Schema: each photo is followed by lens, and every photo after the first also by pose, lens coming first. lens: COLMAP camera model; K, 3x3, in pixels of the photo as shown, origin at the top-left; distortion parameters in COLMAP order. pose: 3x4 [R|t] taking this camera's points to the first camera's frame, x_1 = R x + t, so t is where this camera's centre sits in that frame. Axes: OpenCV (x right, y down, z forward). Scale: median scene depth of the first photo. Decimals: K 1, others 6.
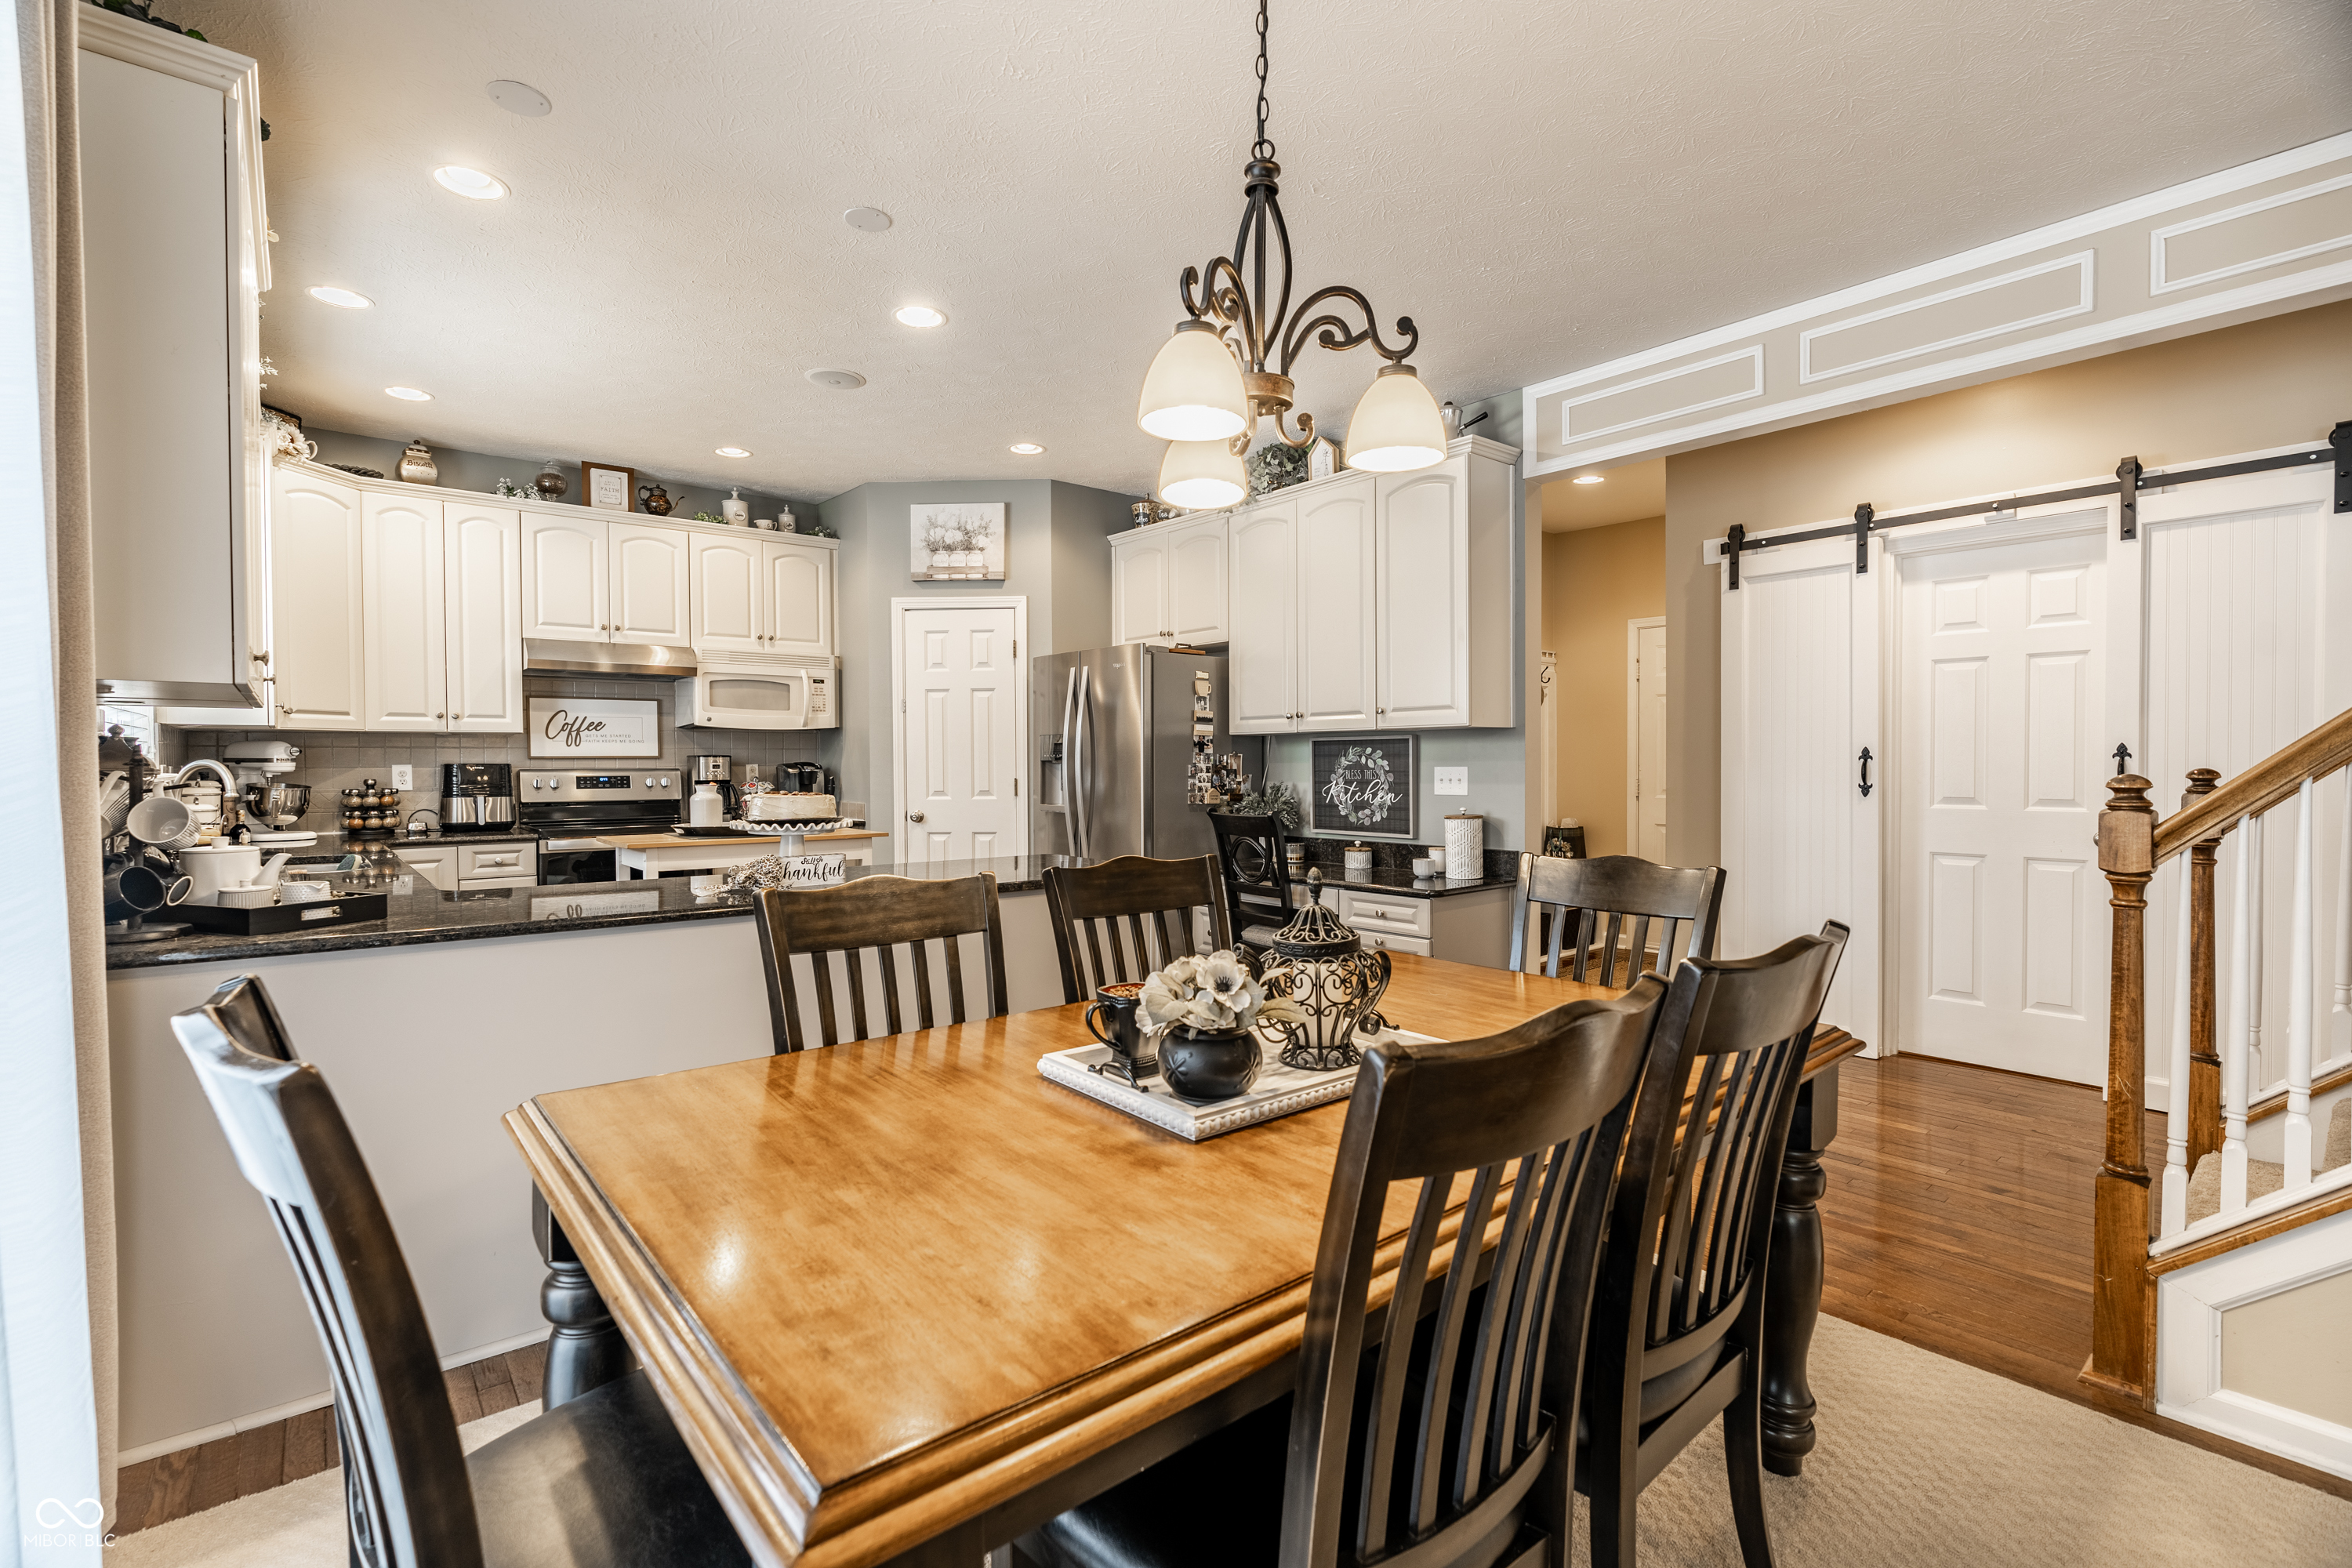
lens RADIAL K [[1048.8, 0, 1174.3], [0, 1048.8, 780.9], [0, 0, 1]] dist [-0.004698, 0.000185]
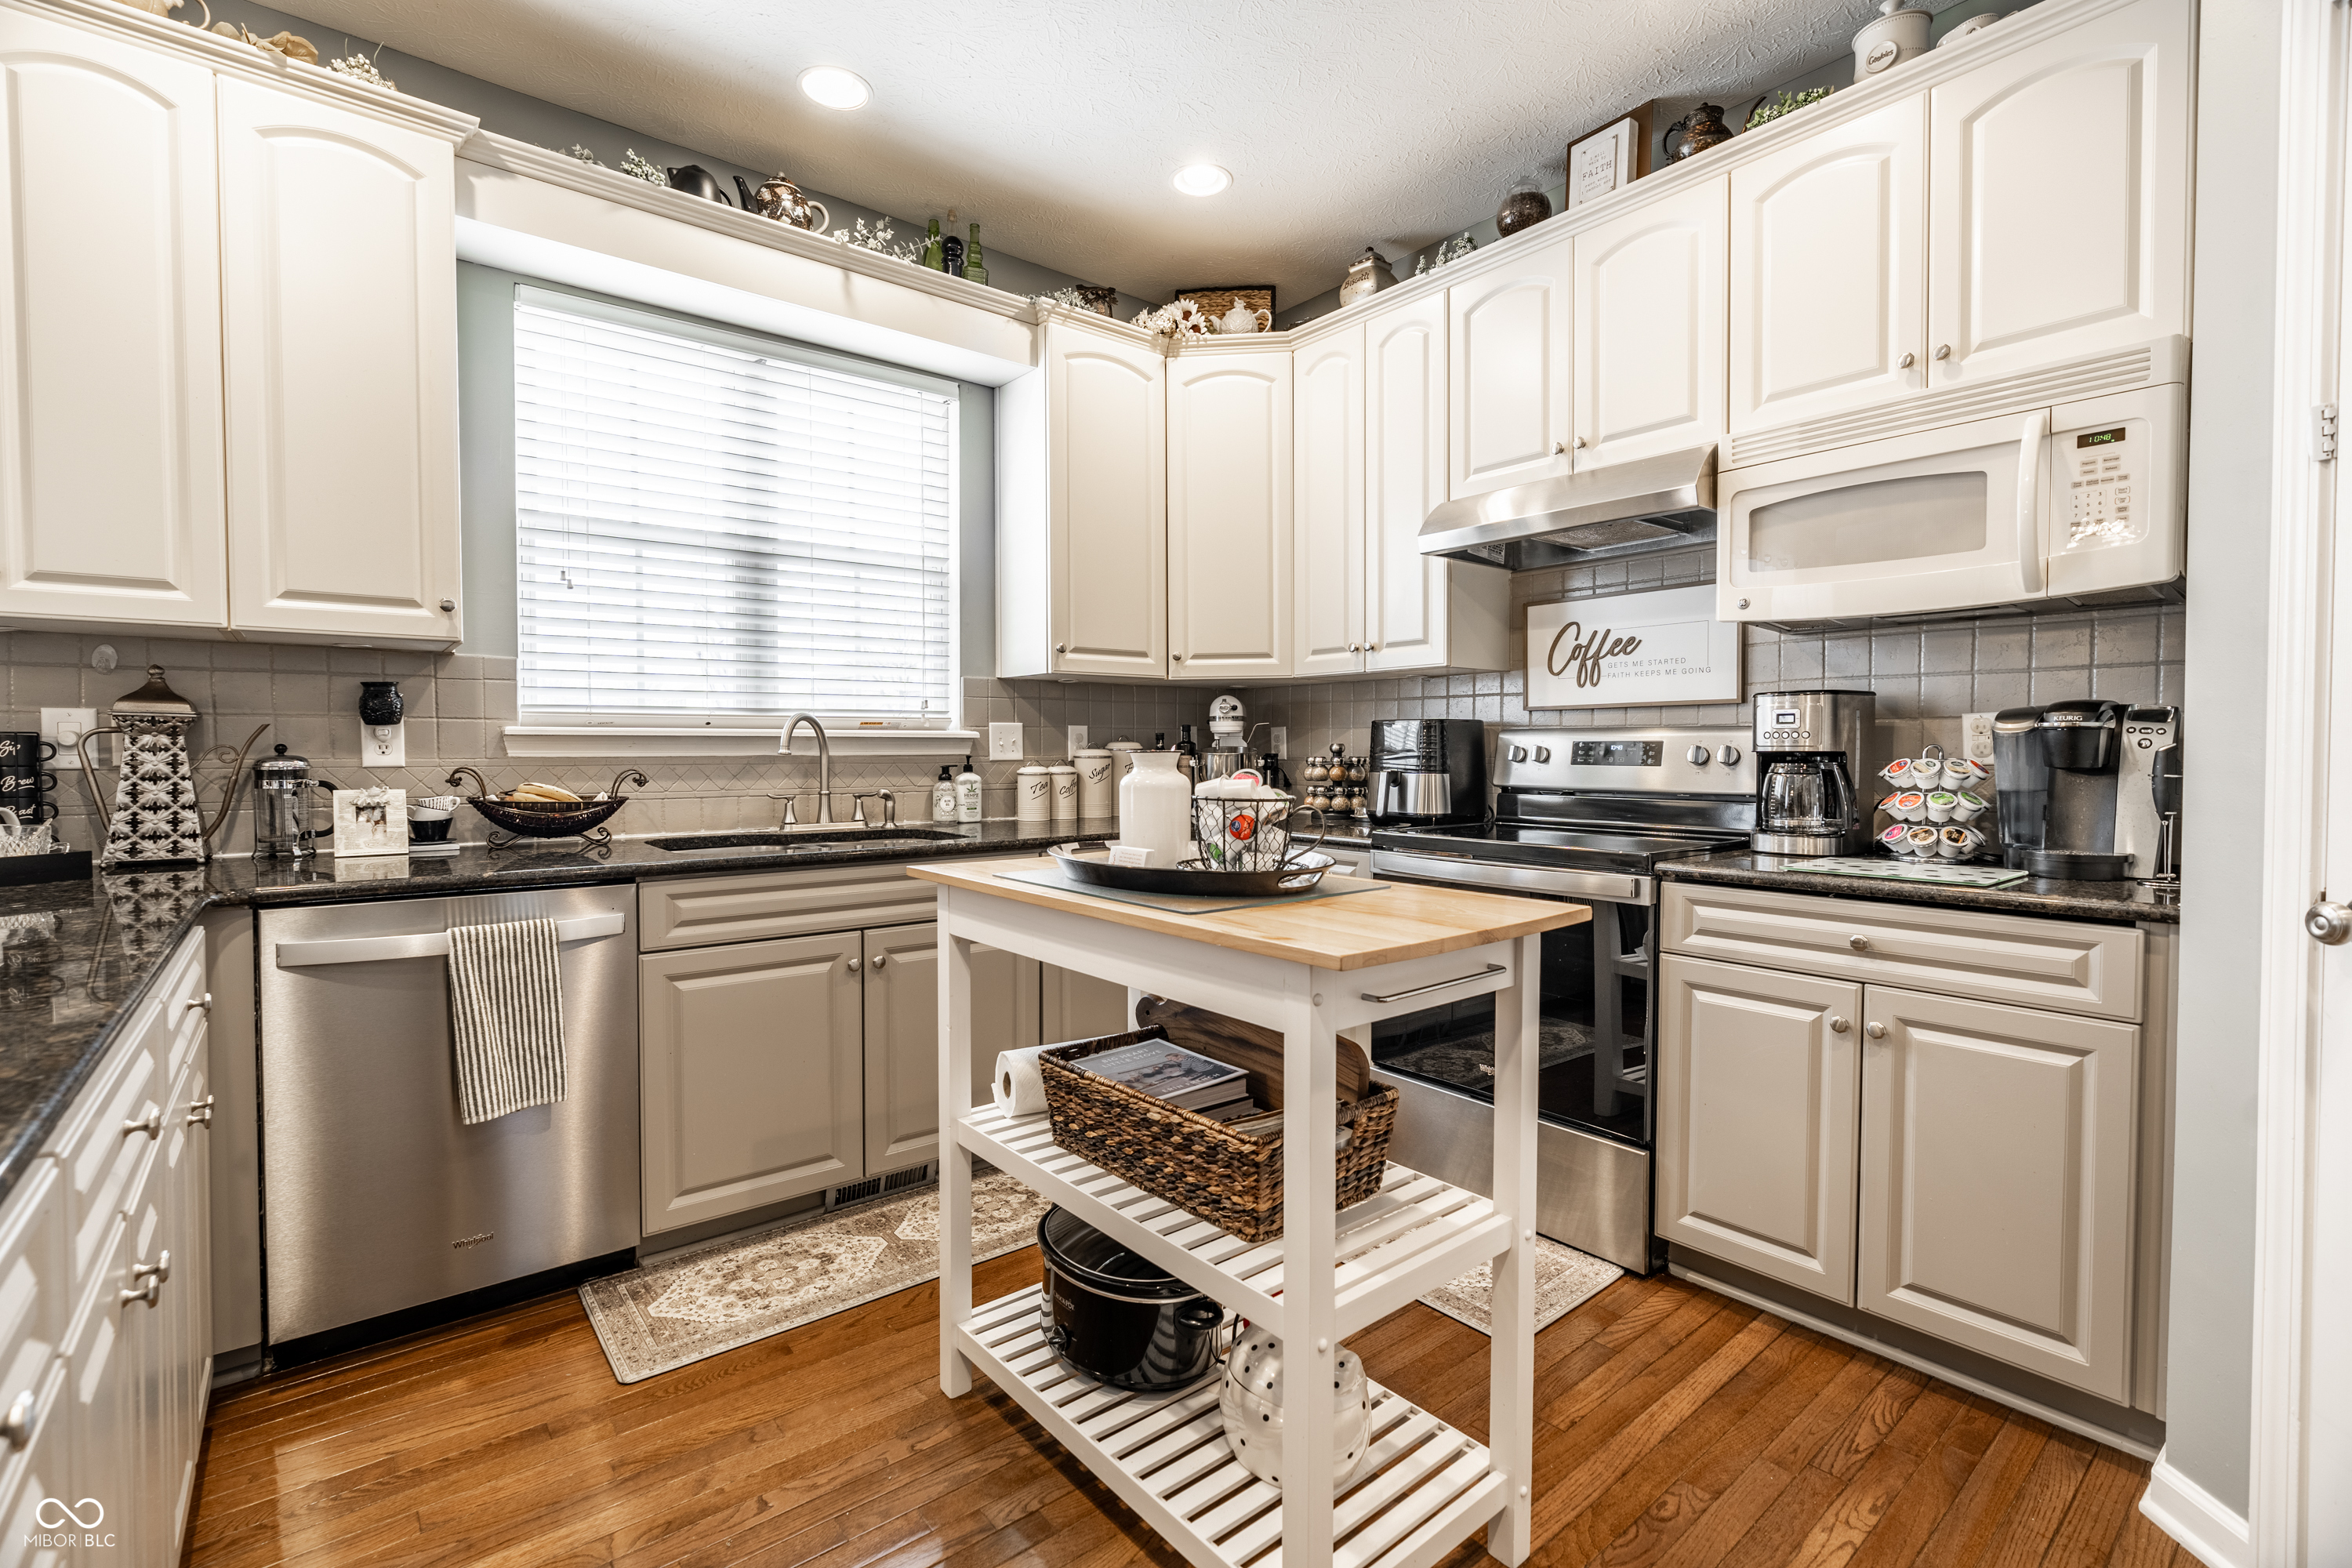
lens RADIAL K [[1048.8, 0, 1174.3], [0, 1048.8, 780.9], [0, 0, 1]] dist [-0.004698, 0.000185]
pose [[-0.011881, 0.034588, -0.999331, -0.025930], [-0.016429, 0.999260, 0.034781, 0.000492], [0.999794, 0.016831, -0.011304, 0.822765]]
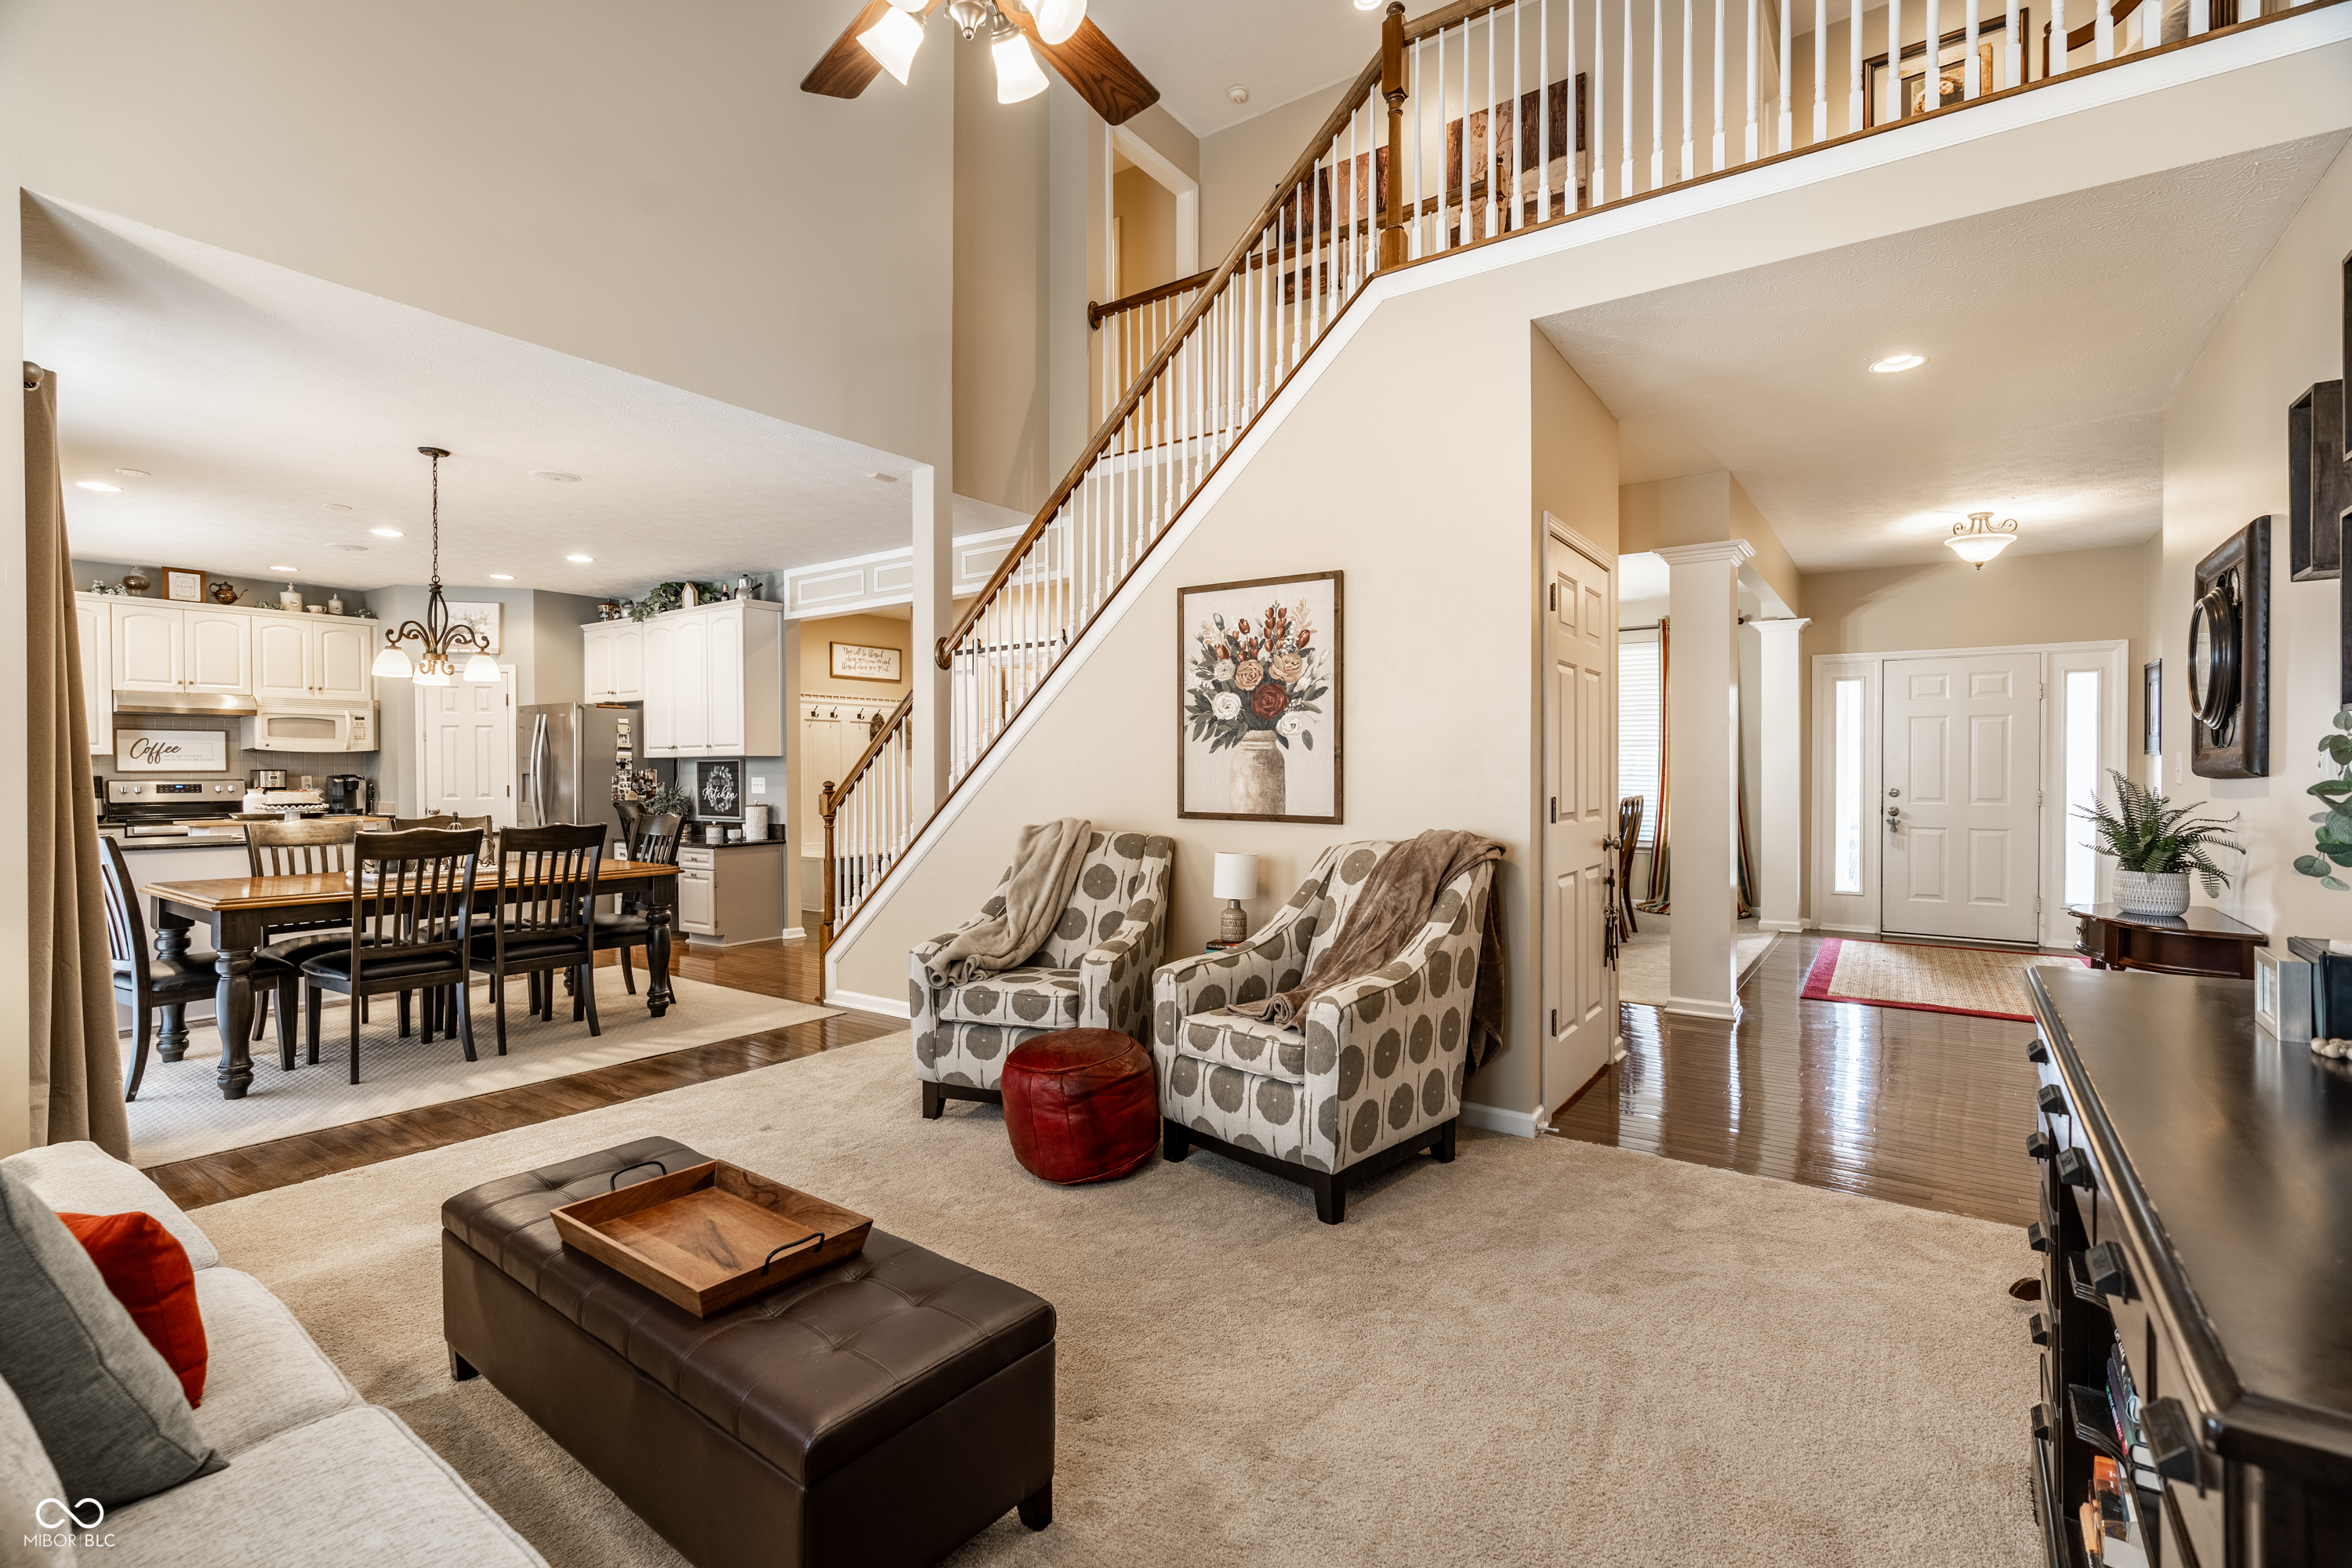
lens RADIAL K [[1056.0, 0, 1150.5], [0, 1056.0, 779.8], [0, 0, 1]] dist [0.000194, 0.005234]
pose [[0.970473, -0.000937, 0.241207, 0.412734], [0.003839, 0.999926, -0.011561, 0.011506], [-0.241178, 0.012146, 0.970405, -0.761034]]
